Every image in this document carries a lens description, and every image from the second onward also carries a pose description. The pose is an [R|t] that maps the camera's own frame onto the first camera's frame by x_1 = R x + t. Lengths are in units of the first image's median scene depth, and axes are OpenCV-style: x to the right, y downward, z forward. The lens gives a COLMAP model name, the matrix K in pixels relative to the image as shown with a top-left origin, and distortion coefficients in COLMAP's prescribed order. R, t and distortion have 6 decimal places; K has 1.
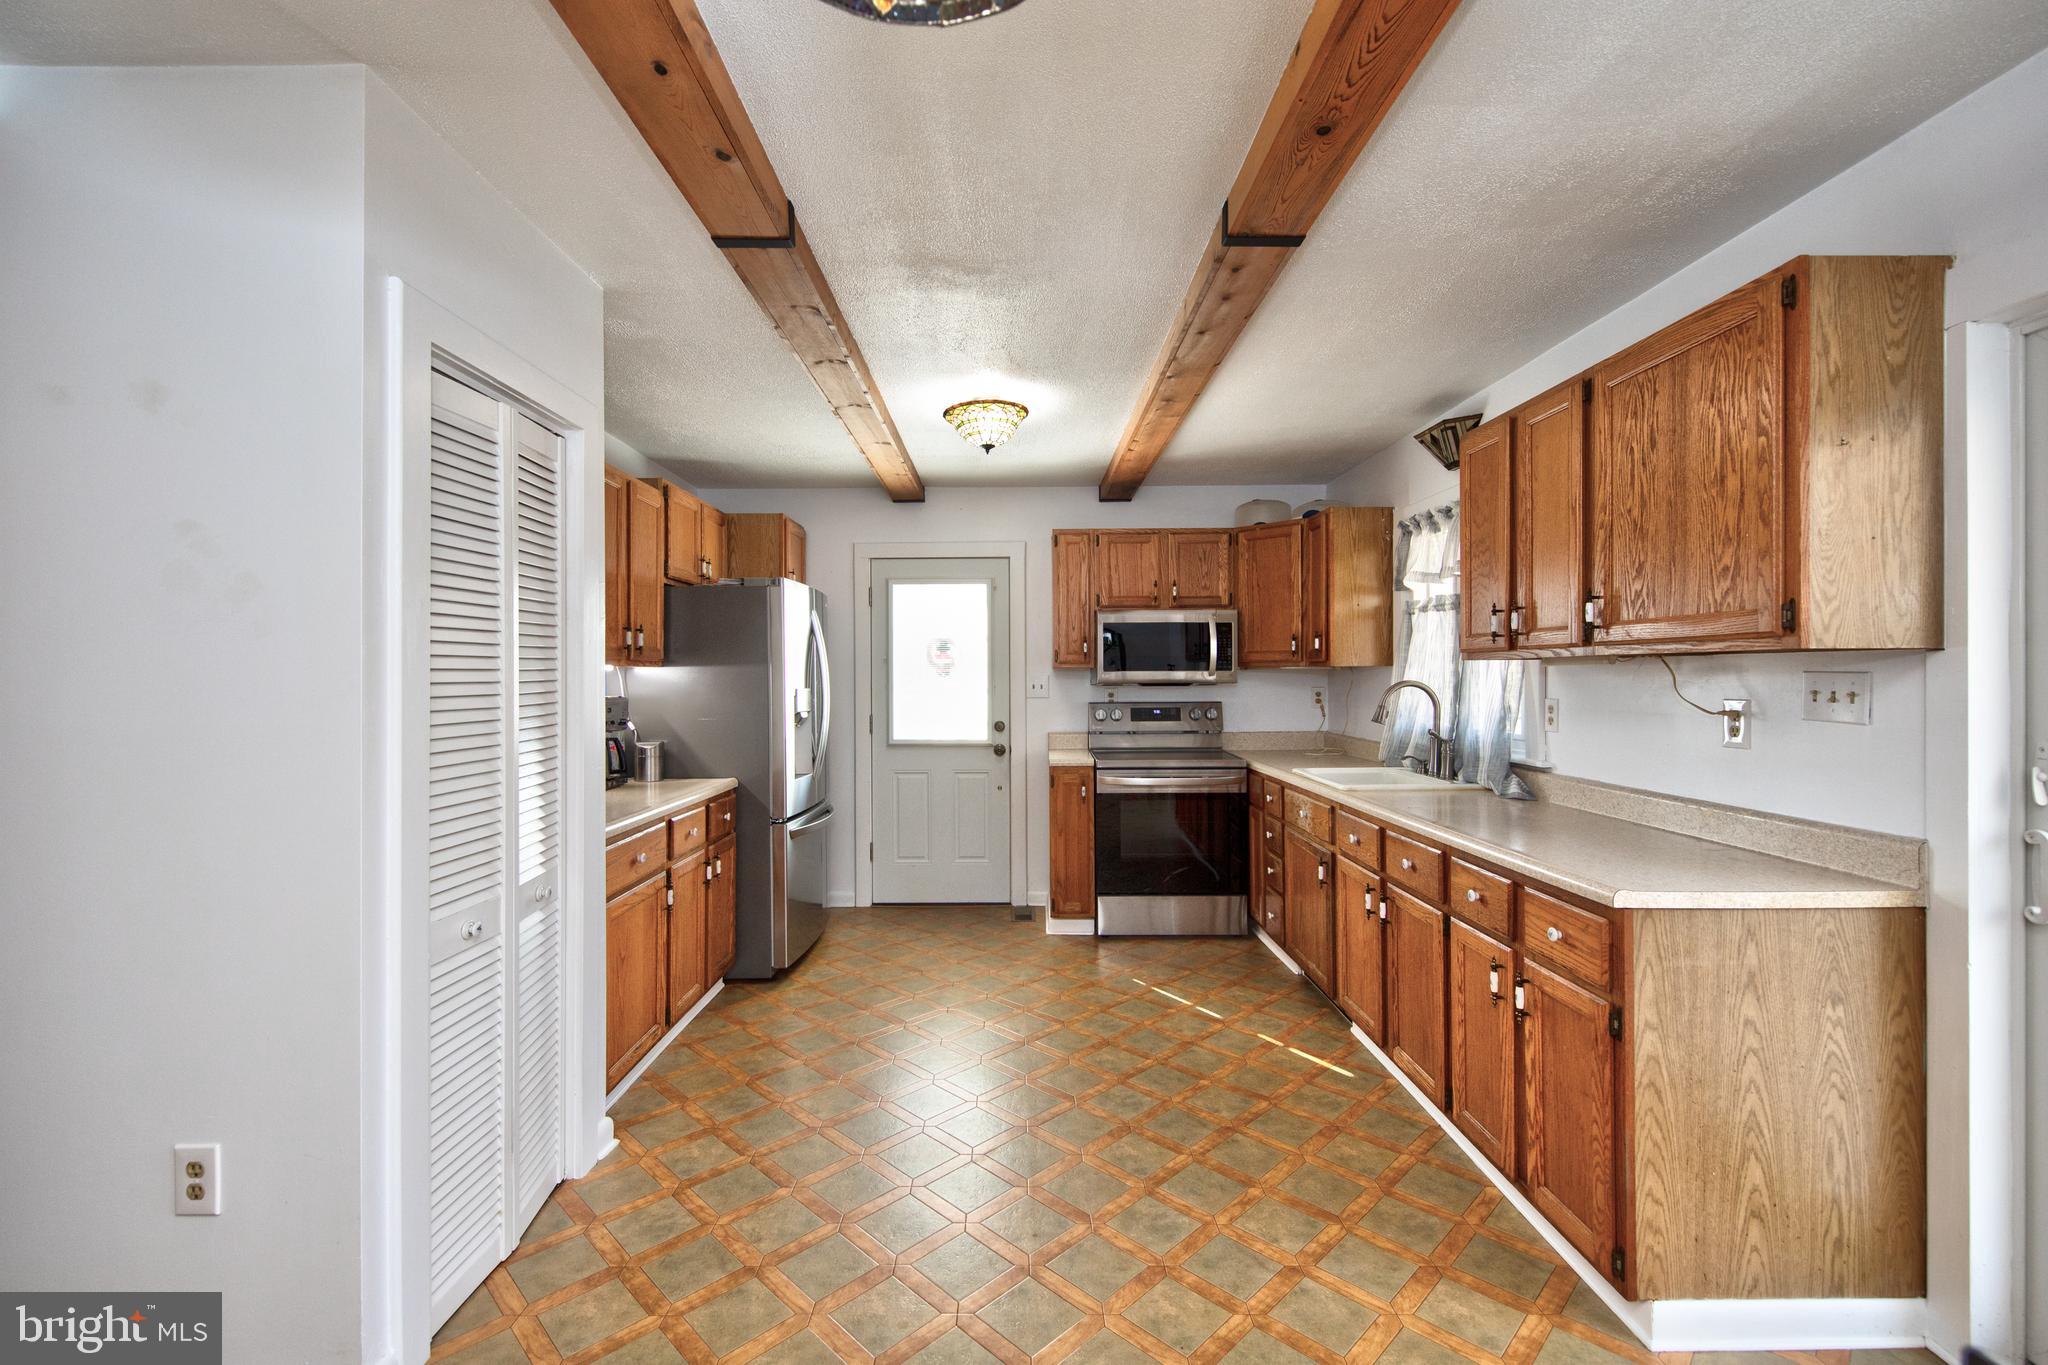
lens RADIAL K [[883.2, 0, 1012.9], [0, 883.2, 673.5], [0, 0, 1]] dist [0.011625, 0.001474]
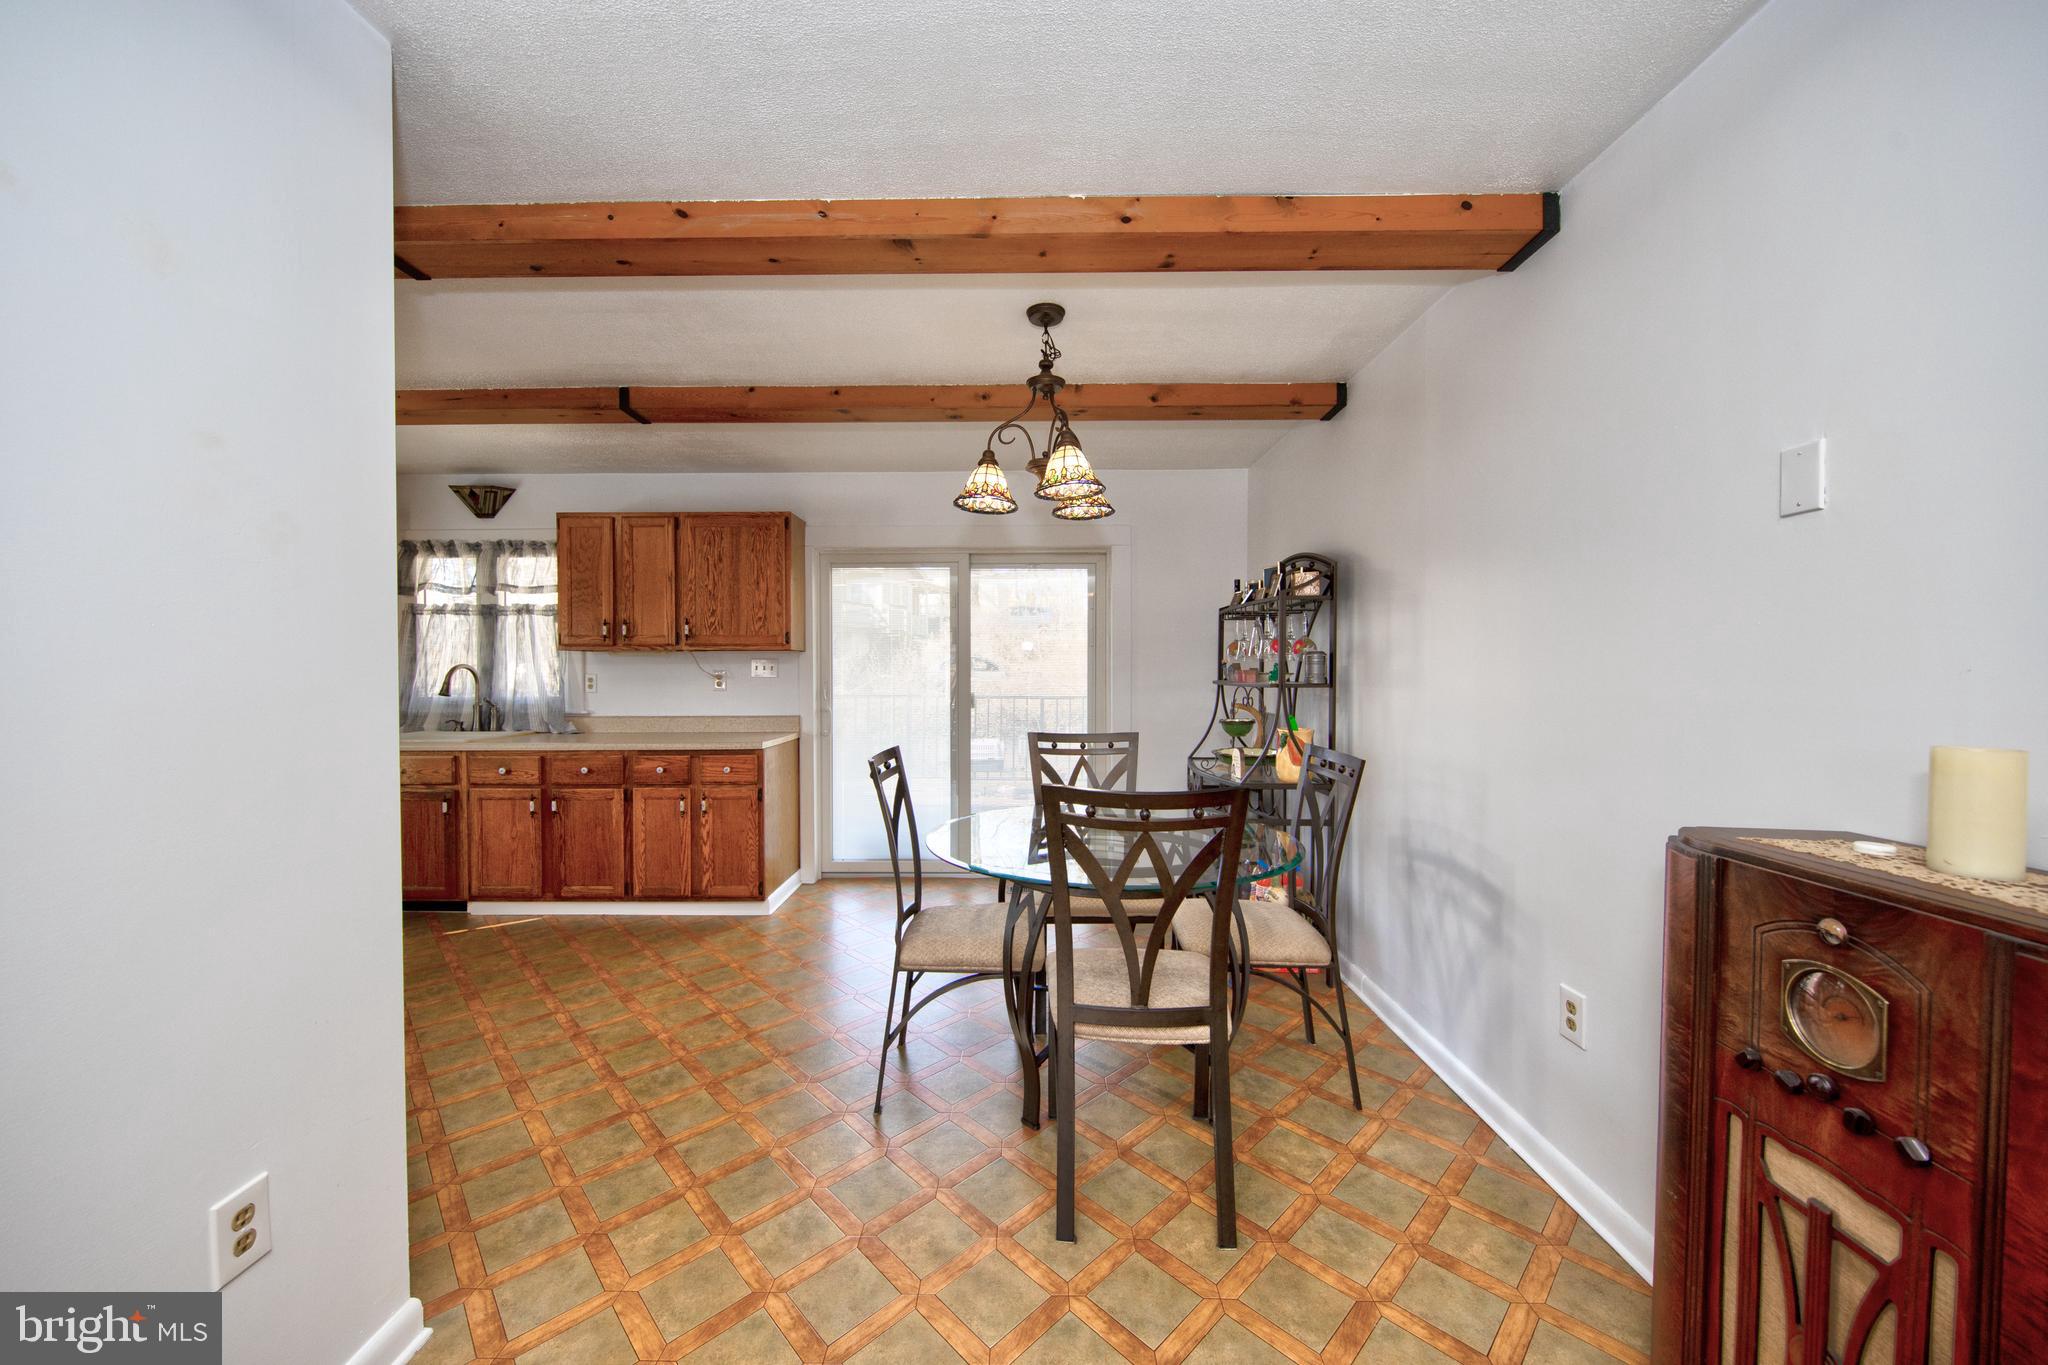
lens RADIAL K [[745.2, 0, 1032.8], [0, 745.2, 664.6], [0, 0, 1]] dist [-0.011295, 0.000011]
pose [[-0.013690, 0.009492, 0.999861, -0.872135], [0.001557, 0.999954, -0.009472, 0.025325], [-0.999905, 0.001427, -0.013704, 0.148615]]
